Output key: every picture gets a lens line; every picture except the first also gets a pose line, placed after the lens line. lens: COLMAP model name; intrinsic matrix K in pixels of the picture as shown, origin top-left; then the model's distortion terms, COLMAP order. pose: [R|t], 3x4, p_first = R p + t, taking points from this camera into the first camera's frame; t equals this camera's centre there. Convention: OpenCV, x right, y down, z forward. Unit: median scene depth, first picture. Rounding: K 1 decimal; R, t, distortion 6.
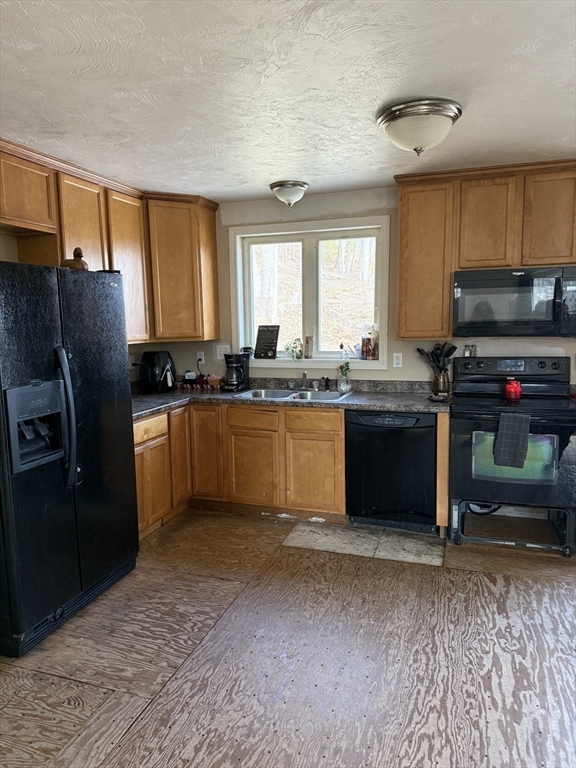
lens RADIAL K [[536.8, 0, 291.2], [0, 536.8, 384.8], [0, 0, 1]] dist [0.058321, -0.065546]
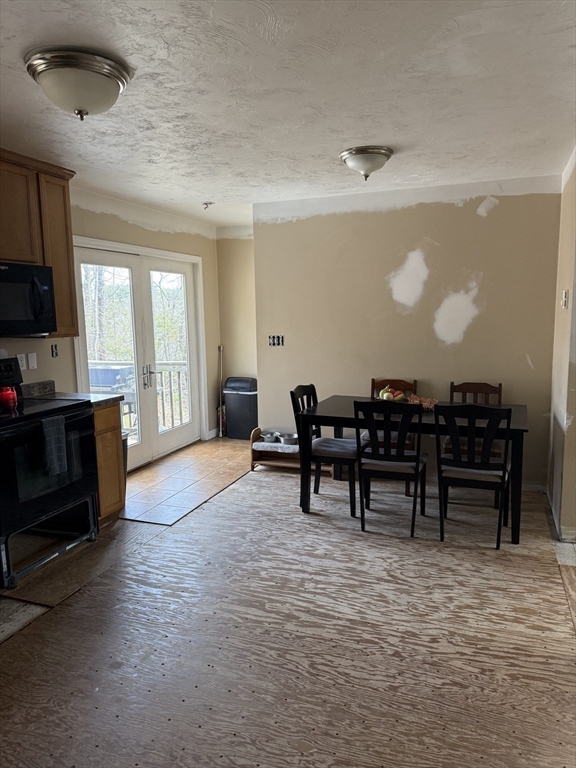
lens RADIAL K [[536.8, 0, 291.2], [0, 536.8, 384.8], [0, 0, 1]] dist [0.058321, -0.065546]
pose [[0.021867, -0.114294, 0.993206, -0.789425], [0.127661, 0.985631, 0.110612, -0.078724], [-0.991577, 0.124375, 0.036144, 0.864647]]
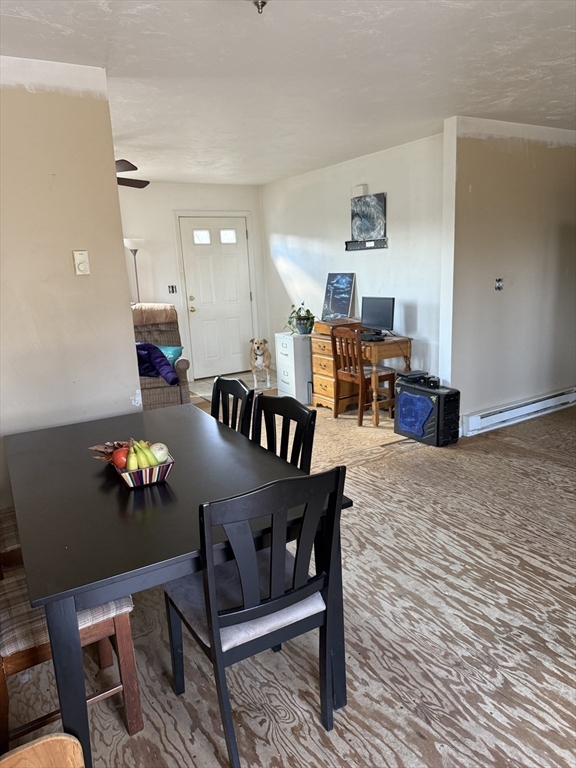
lens RADIAL K [[536.8, 0, 291.2], [0, 536.8, 384.8], [0, 0, 1]] dist [0.058321, -0.065546]
pose [[-0.630231, 0.222572, -0.743822, 1.628485], [-0.044336, 0.946150, 0.320679, -0.187073], [0.775141, 0.235080, -0.586425, 1.272010]]
